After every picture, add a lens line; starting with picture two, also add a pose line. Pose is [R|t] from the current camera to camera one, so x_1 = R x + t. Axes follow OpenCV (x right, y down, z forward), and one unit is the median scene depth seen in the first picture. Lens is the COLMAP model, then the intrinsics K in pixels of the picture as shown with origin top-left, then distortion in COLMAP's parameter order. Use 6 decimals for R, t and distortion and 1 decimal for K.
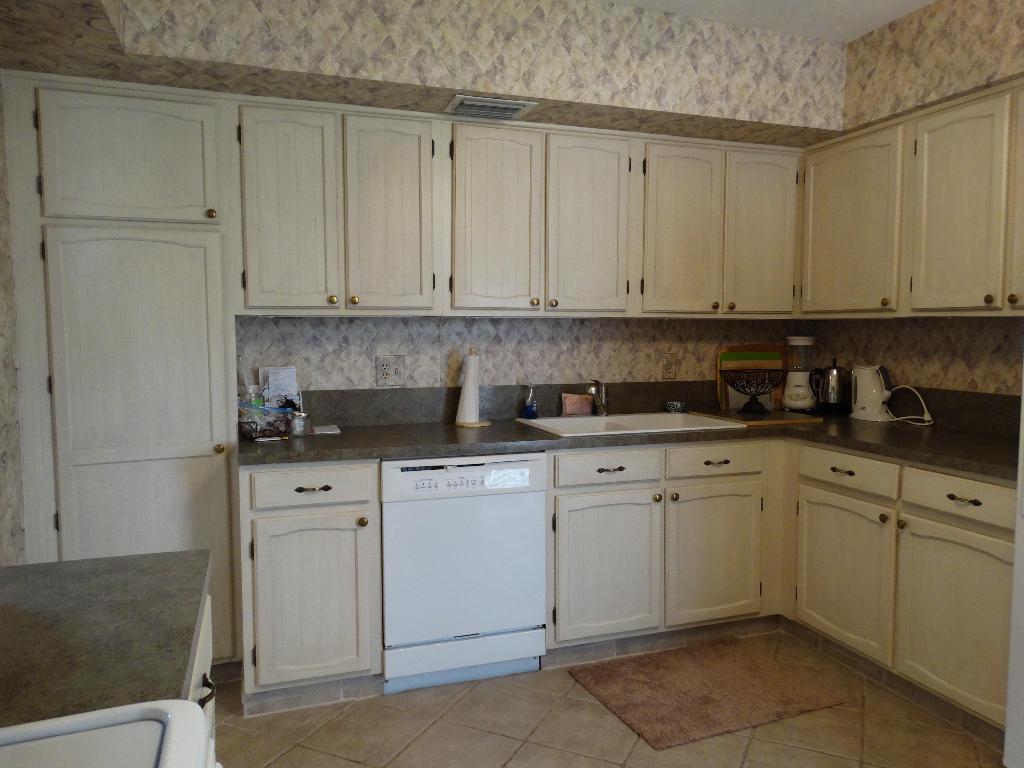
lens RADIAL K [[737.6, 0, 516.0], [0, 737.6, 384.0], [0, 0, 1]] dist [-0.013121, -0.001003]
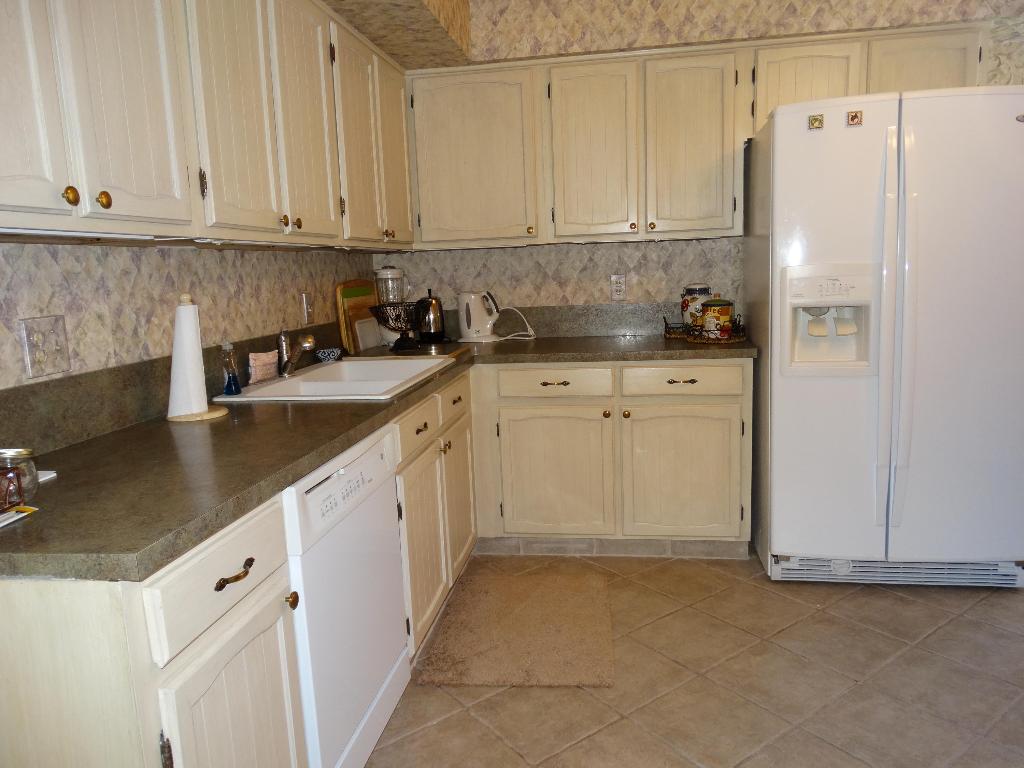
lens RADIAL K [[732.0, 0, 506.2], [0, 732.0, 376.0], [0, 0, 1]] dist [0.012979, -0.004187]
pose [[0.479753, -0.150660, 0.864372, -0.515818], [0.107646, 0.987812, 0.112428, -0.022524], [-0.870775, 0.039109, 0.490123, 0.506958]]
